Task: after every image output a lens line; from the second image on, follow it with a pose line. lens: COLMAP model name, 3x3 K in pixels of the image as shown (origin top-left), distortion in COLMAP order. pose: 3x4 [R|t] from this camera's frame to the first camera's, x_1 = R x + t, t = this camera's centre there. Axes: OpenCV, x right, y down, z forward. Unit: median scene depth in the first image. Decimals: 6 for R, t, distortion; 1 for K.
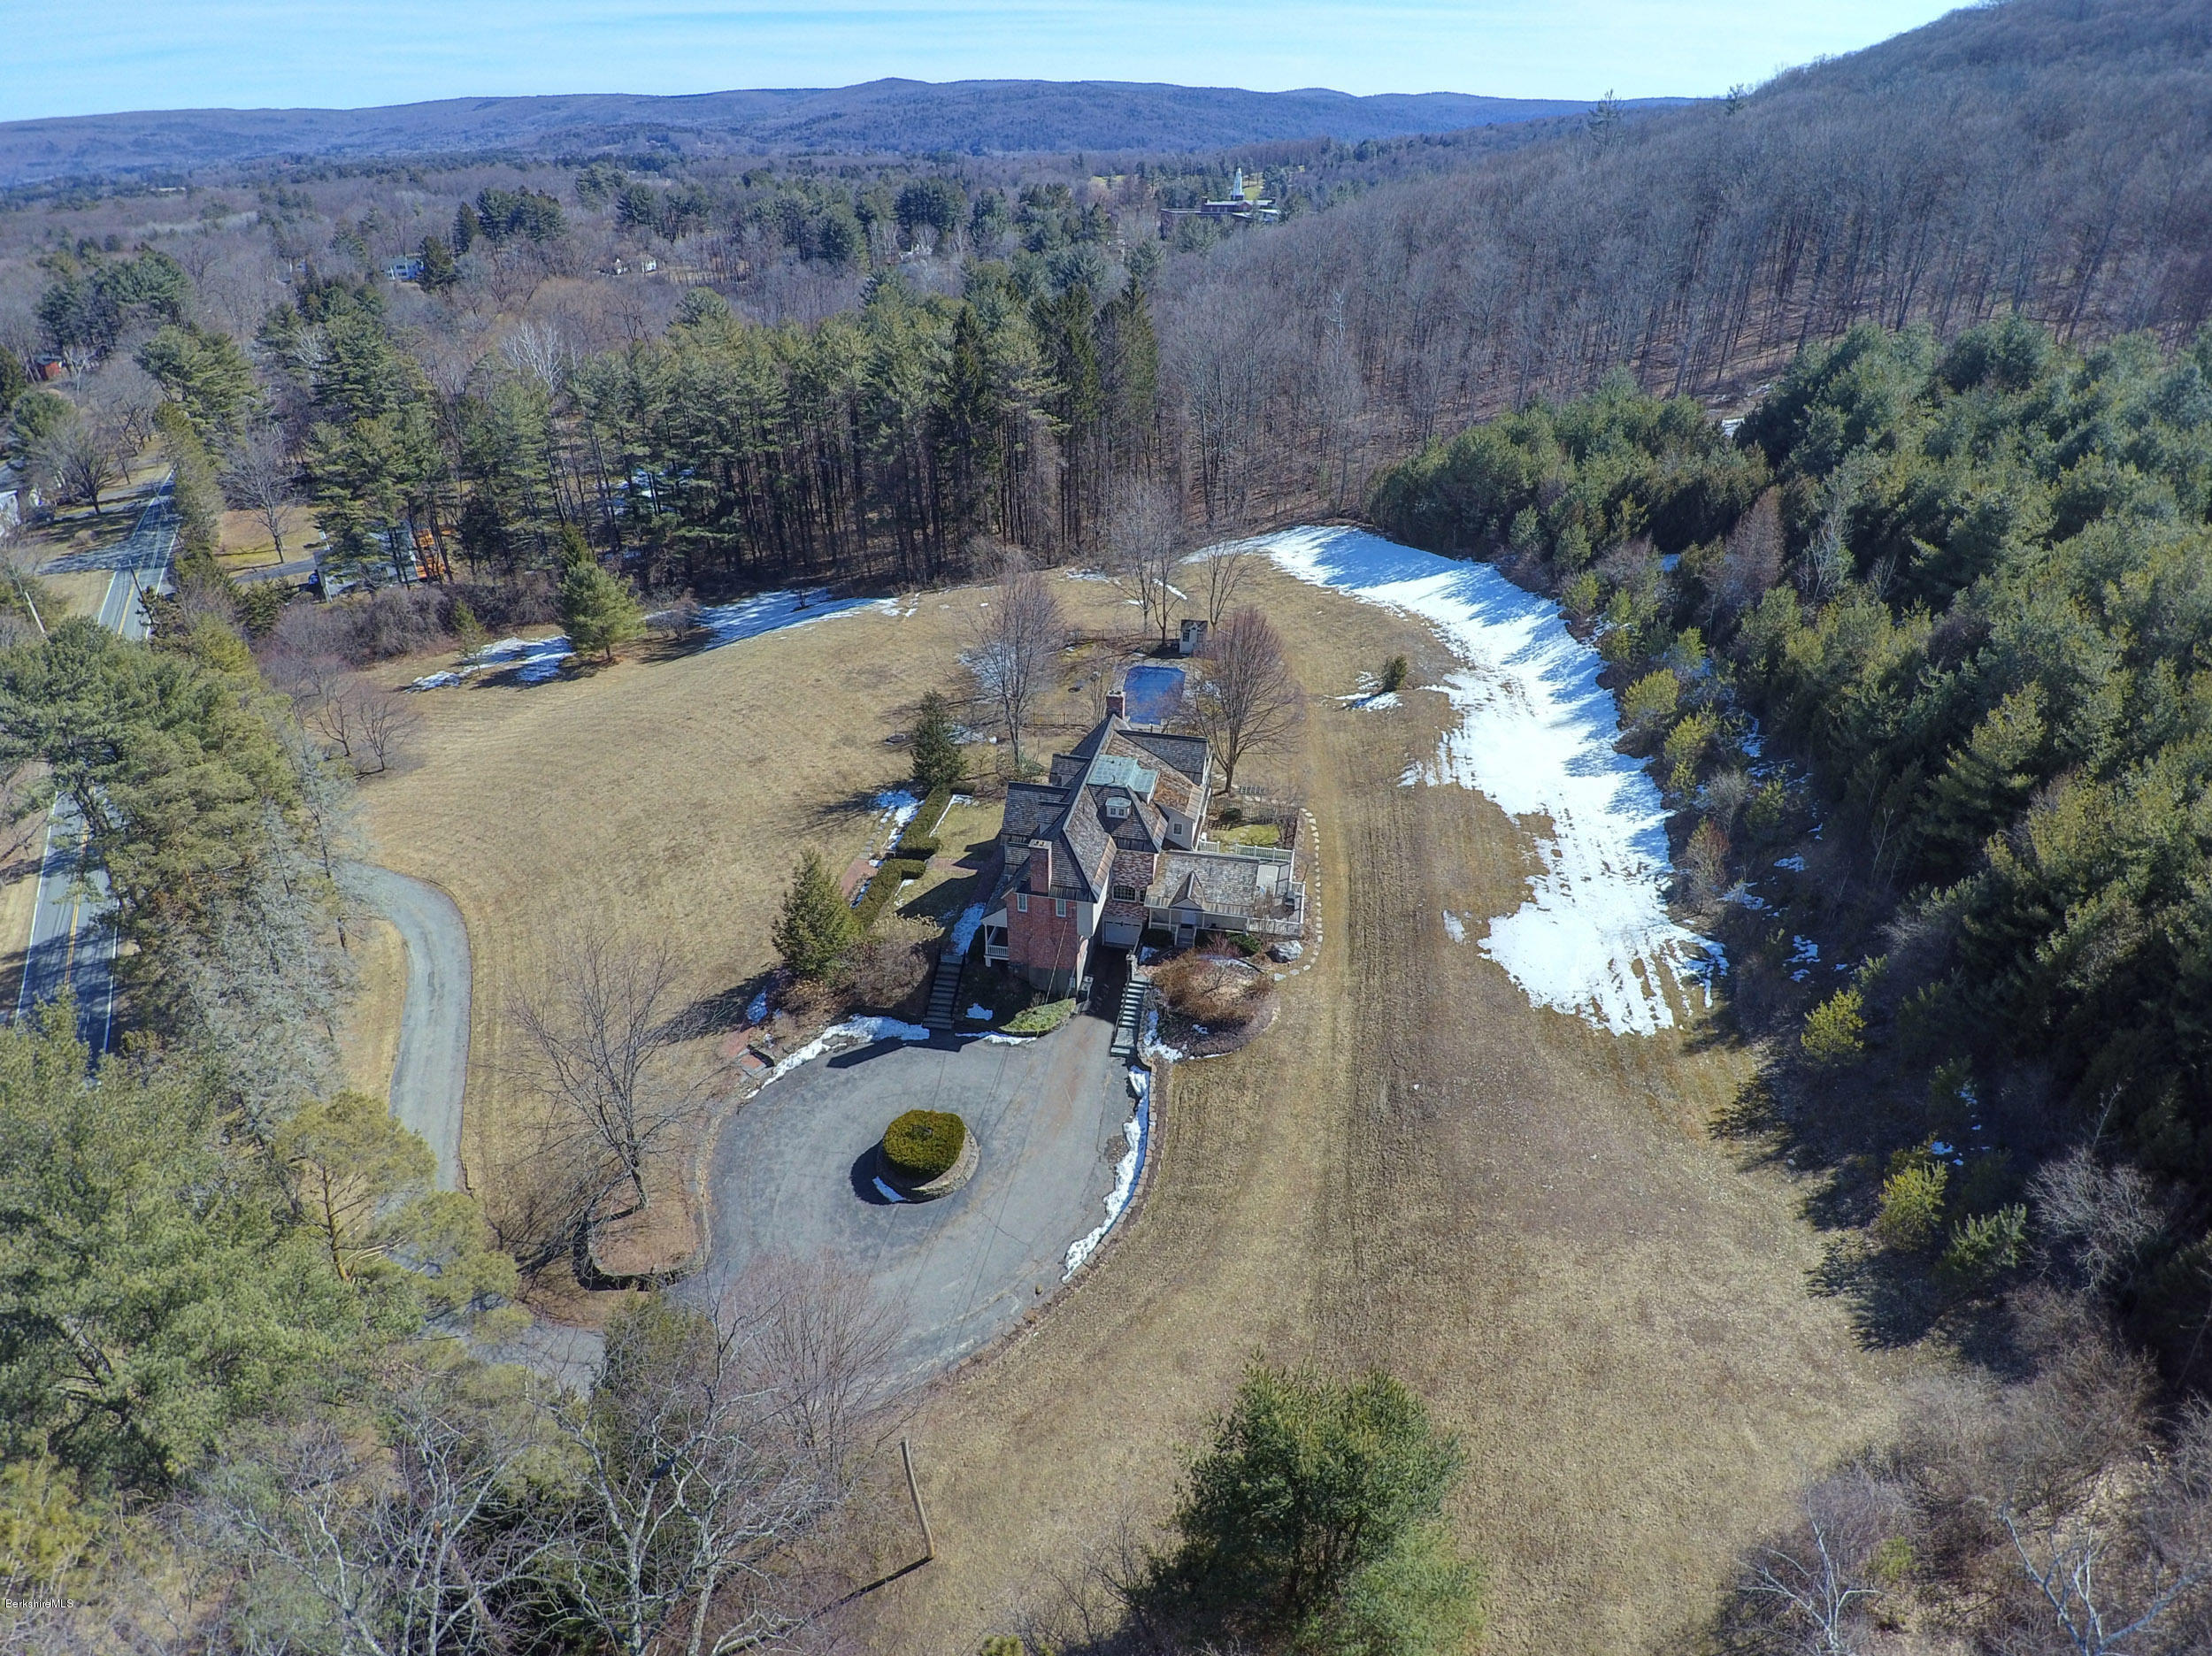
lens RADIAL K [[1131.7, 0, 1109.4], [0, 1131.7, 788.8], [0, 0, 1]] dist [-0.019986, -0.038035]
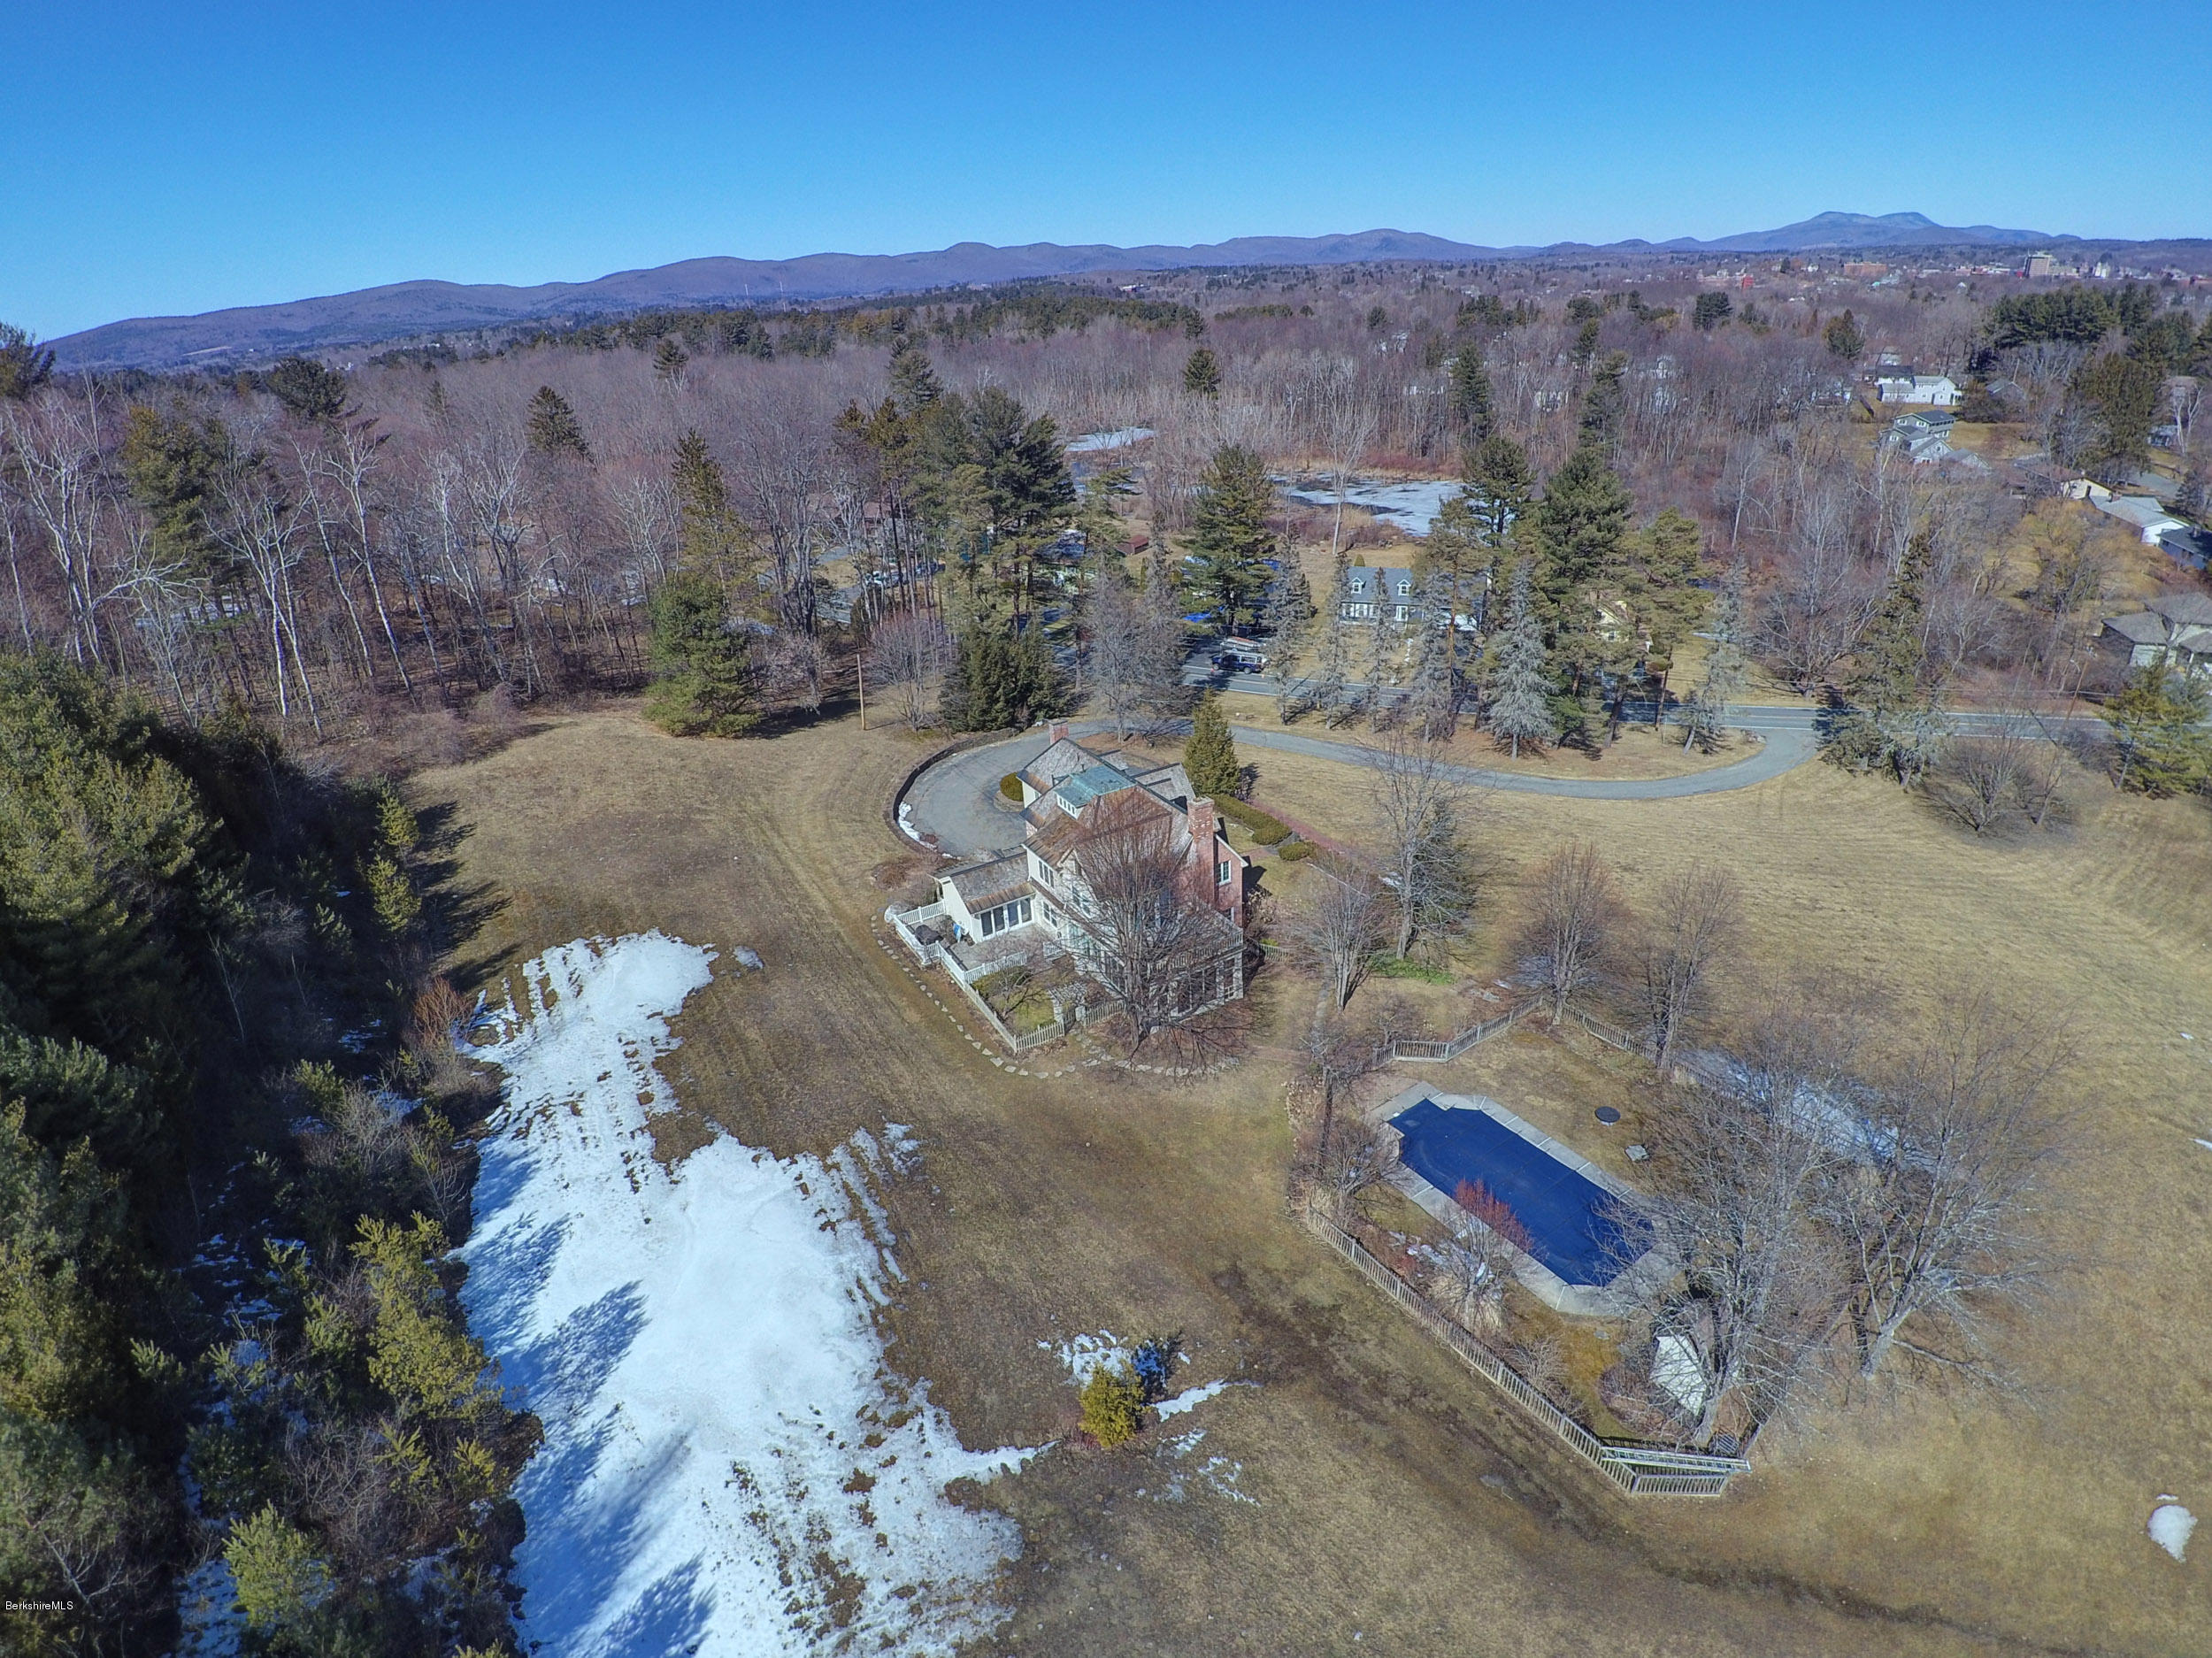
lens RADIAL K [[1131.7, 0, 1109.4], [0, 1131.7, 789.8], [0, 0, 1]] dist [-0.019986, -0.038035]
pose [[-0.745339, 0.299923, -0.595413, 0.516350], [-0.295849, 0.651546, 0.698542, -0.616909], [0.597448, 0.696803, -0.396891, 1.257883]]
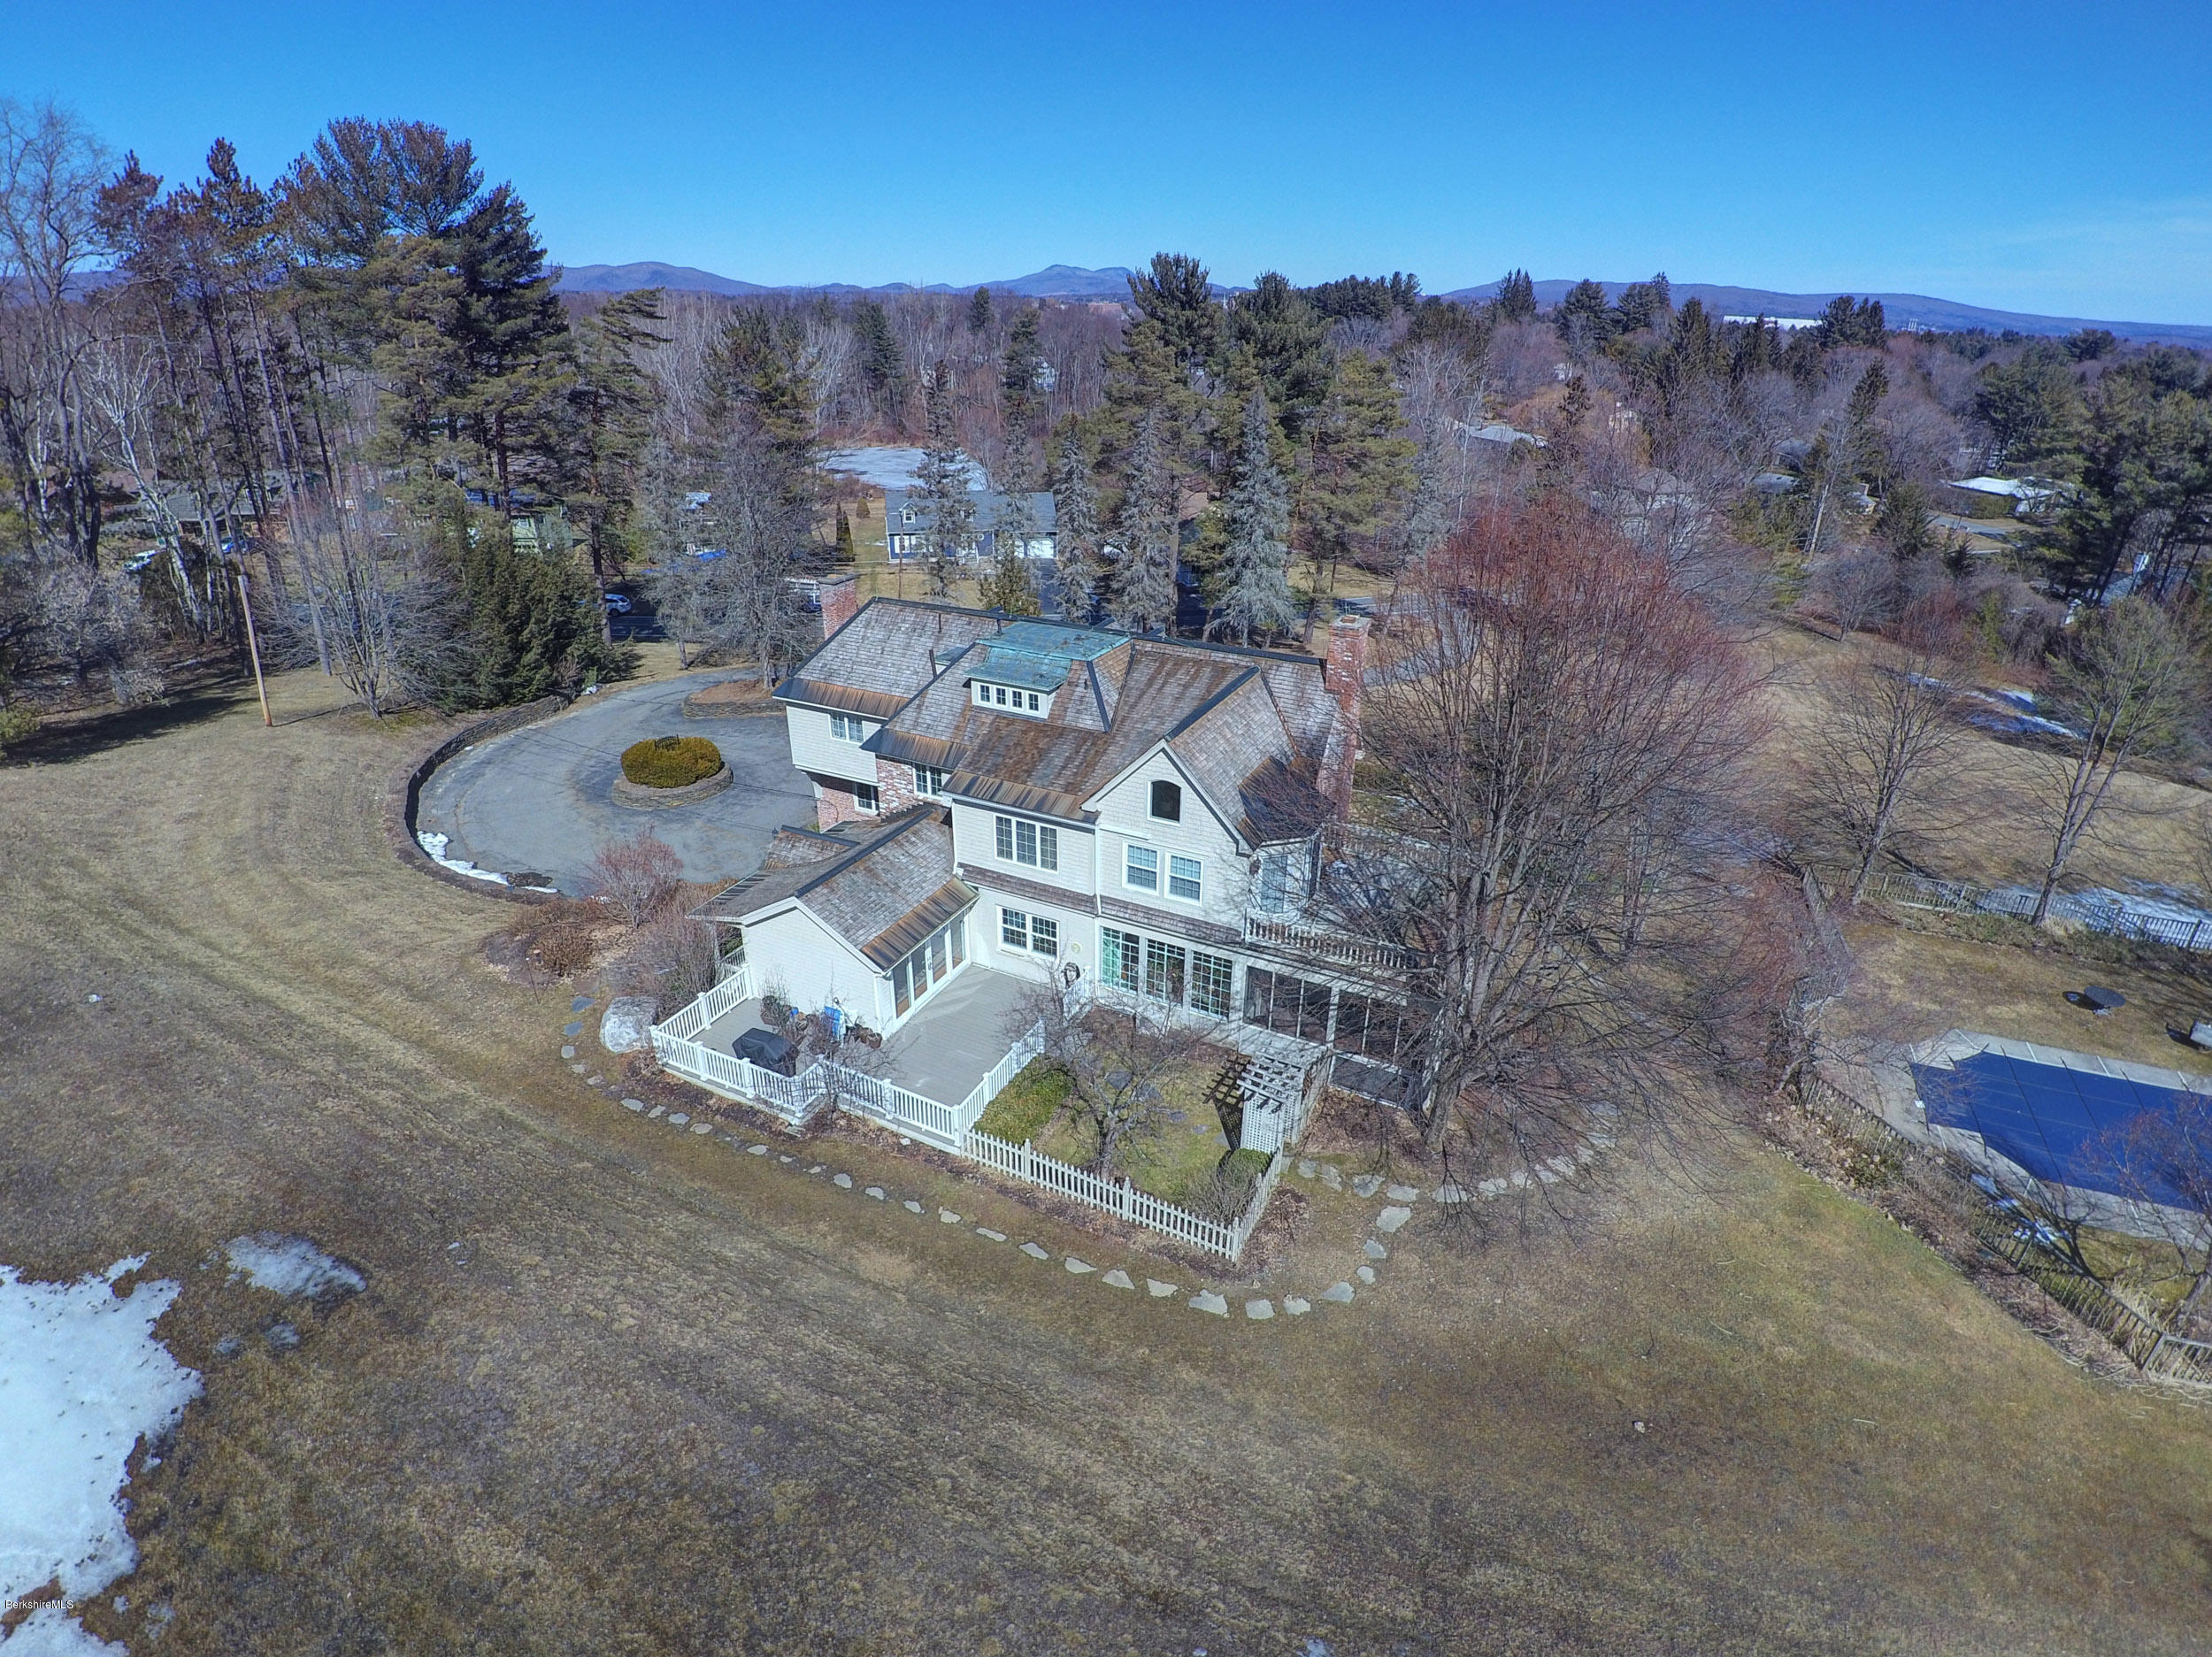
lens RADIAL K [[1127.2, 0, 1109.5], [0, 1127.2, 814.8], [0, 0, 1]] dist [-0.032802, -0.022767]
pose [[-0.266381, 0.389698, -0.881577, 0.389379], [-0.496423, 0.728520, 0.472041, -0.174787], [0.826199, 0.563378, -0.000609, 0.959521]]
